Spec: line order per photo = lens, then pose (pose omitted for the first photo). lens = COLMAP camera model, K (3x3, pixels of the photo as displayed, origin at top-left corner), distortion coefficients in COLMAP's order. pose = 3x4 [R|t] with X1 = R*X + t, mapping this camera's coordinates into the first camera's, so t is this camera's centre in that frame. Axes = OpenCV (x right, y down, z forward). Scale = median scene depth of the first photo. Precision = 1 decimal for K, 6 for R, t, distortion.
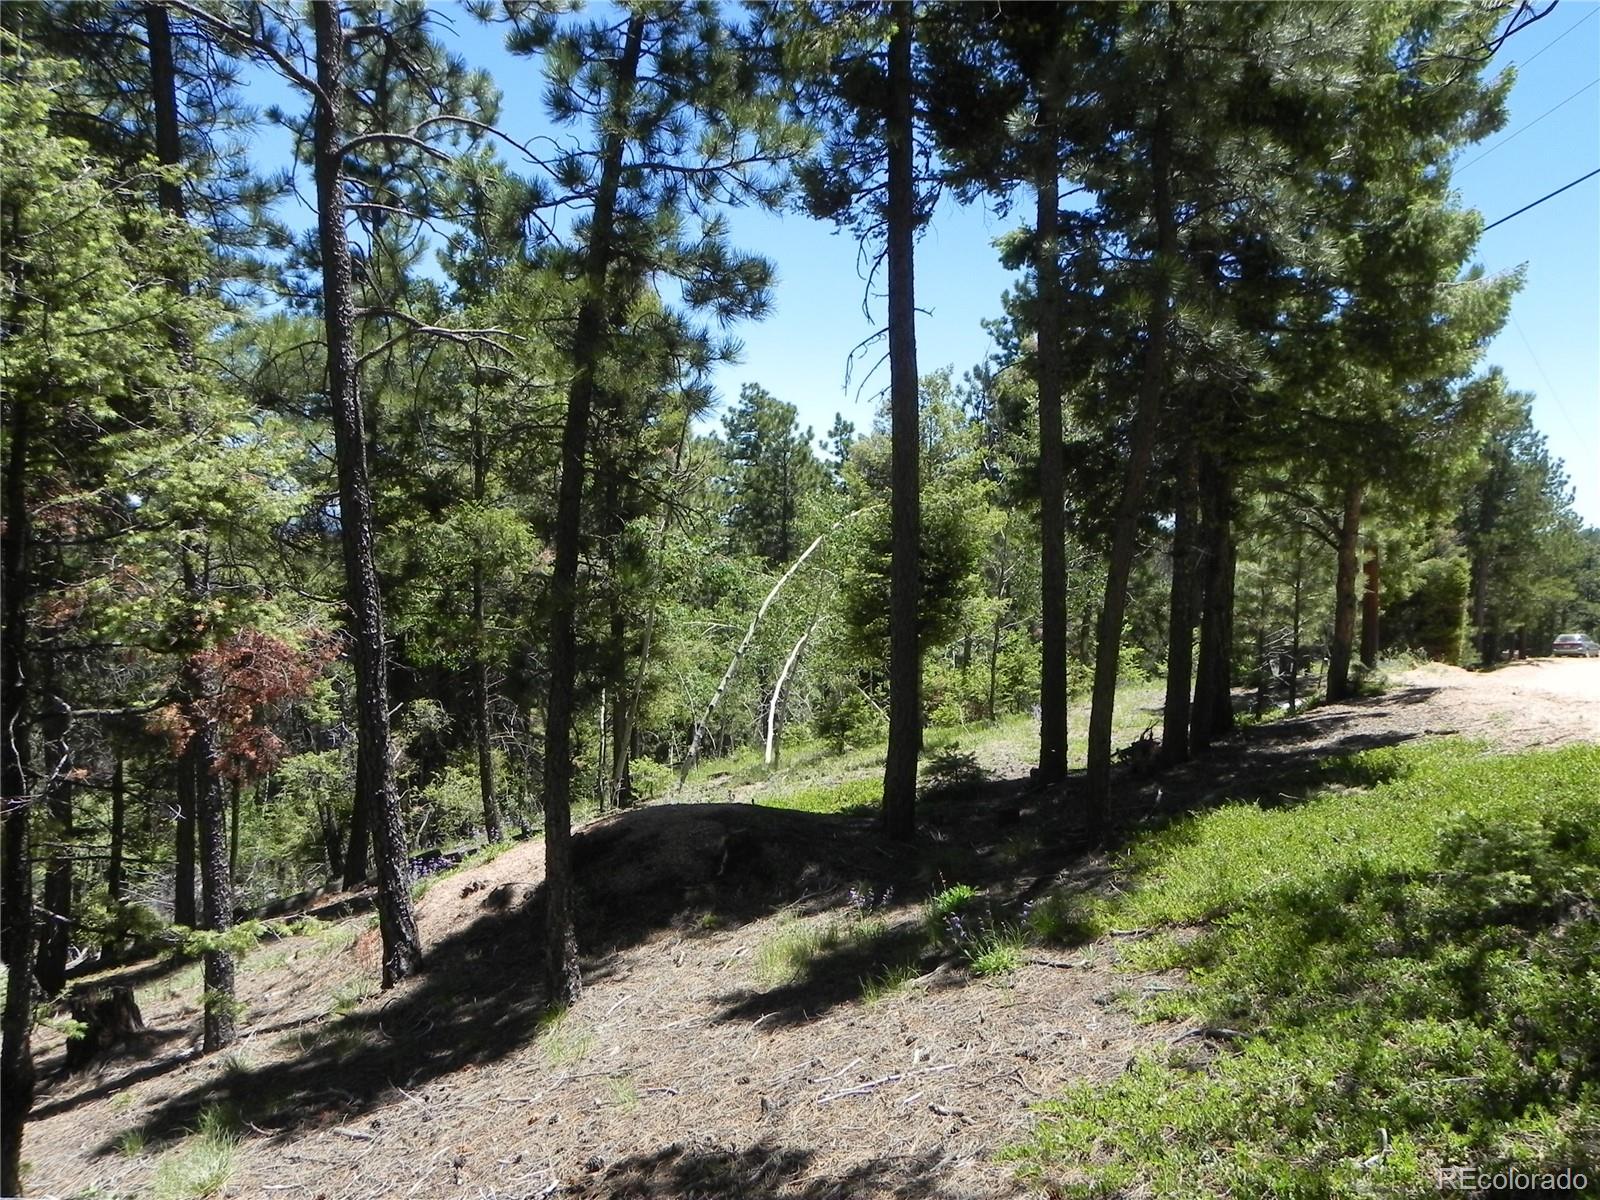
lens RADIAL K [[1204.4, 0, 810.2], [0, 1204.4, 587.8], [0, 0, 1]] dist [0.002897, -0.005399]
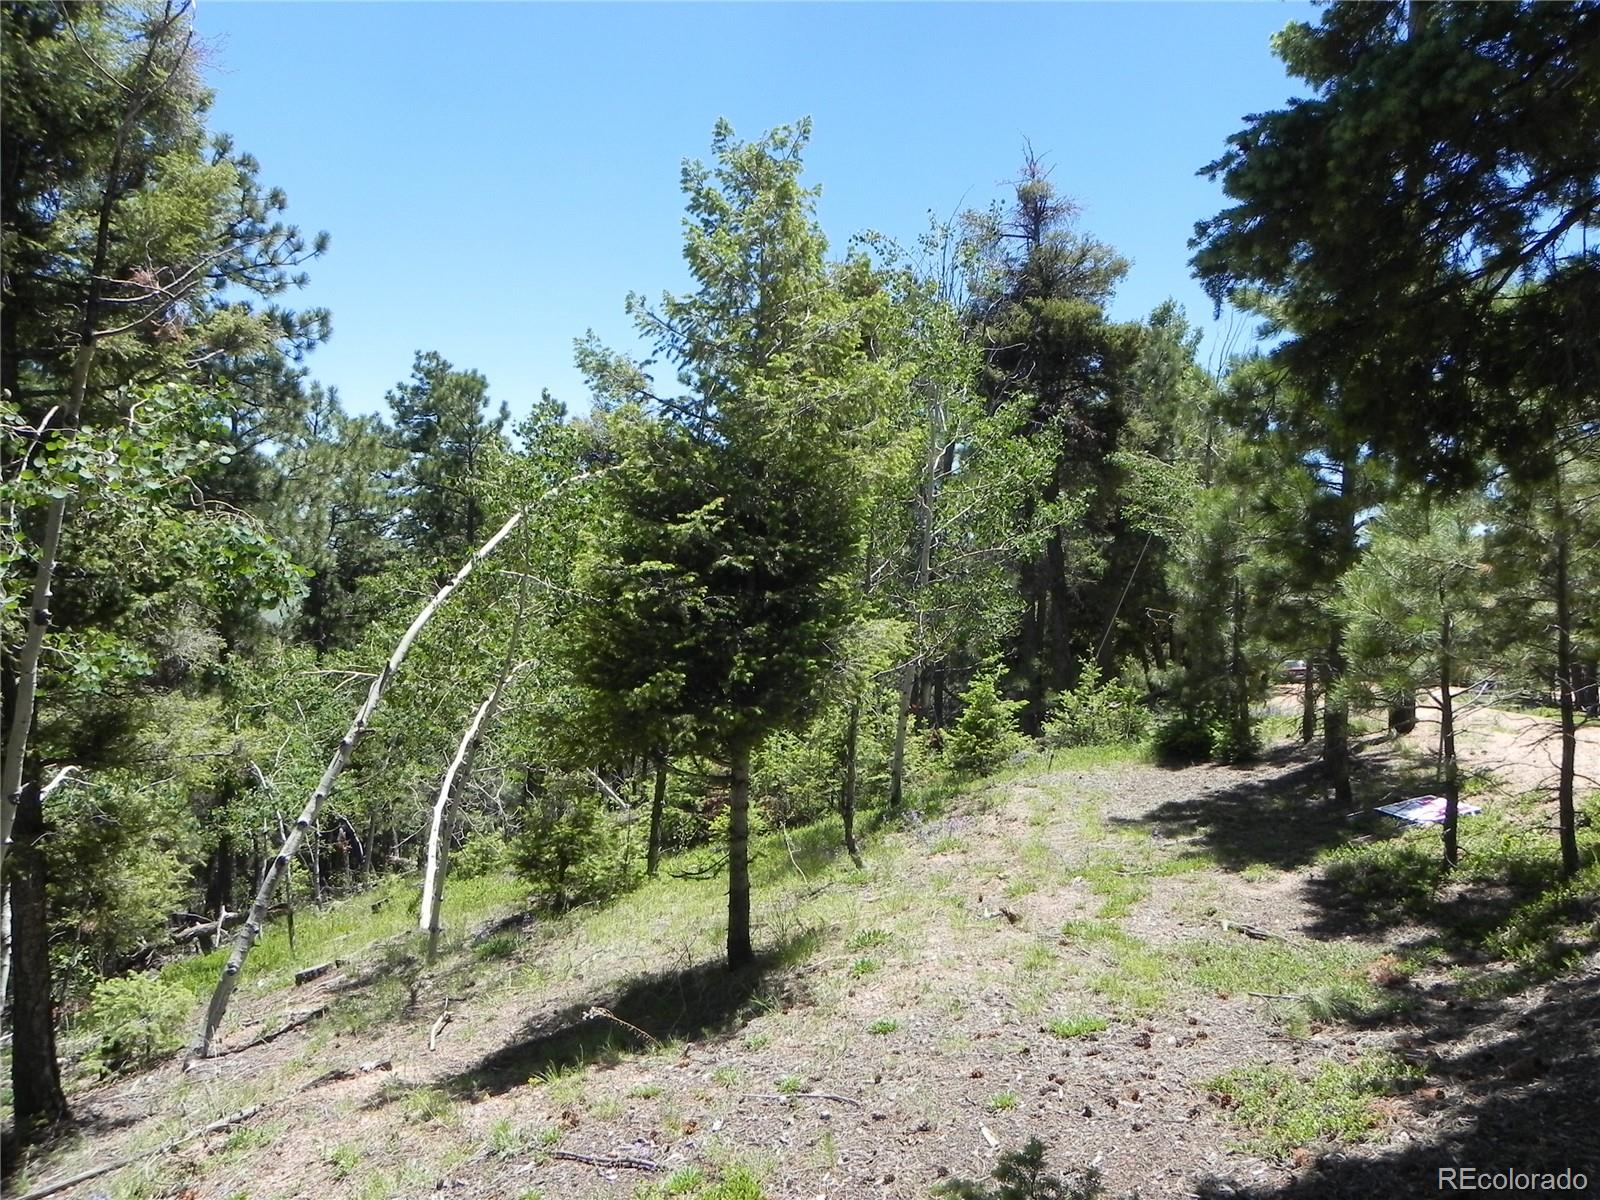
lens RADIAL K [[1204.4, 0, 810.2], [0, 1204.4, 587.8], [0, 0, 1]] dist [0.002897, -0.005399]
pose [[0.970771, -0.003028, 0.239988, 0.002858], [0.009864, 0.999579, -0.027290, 0.003396], [-0.239804, 0.028860, 0.970392, 0.232779]]
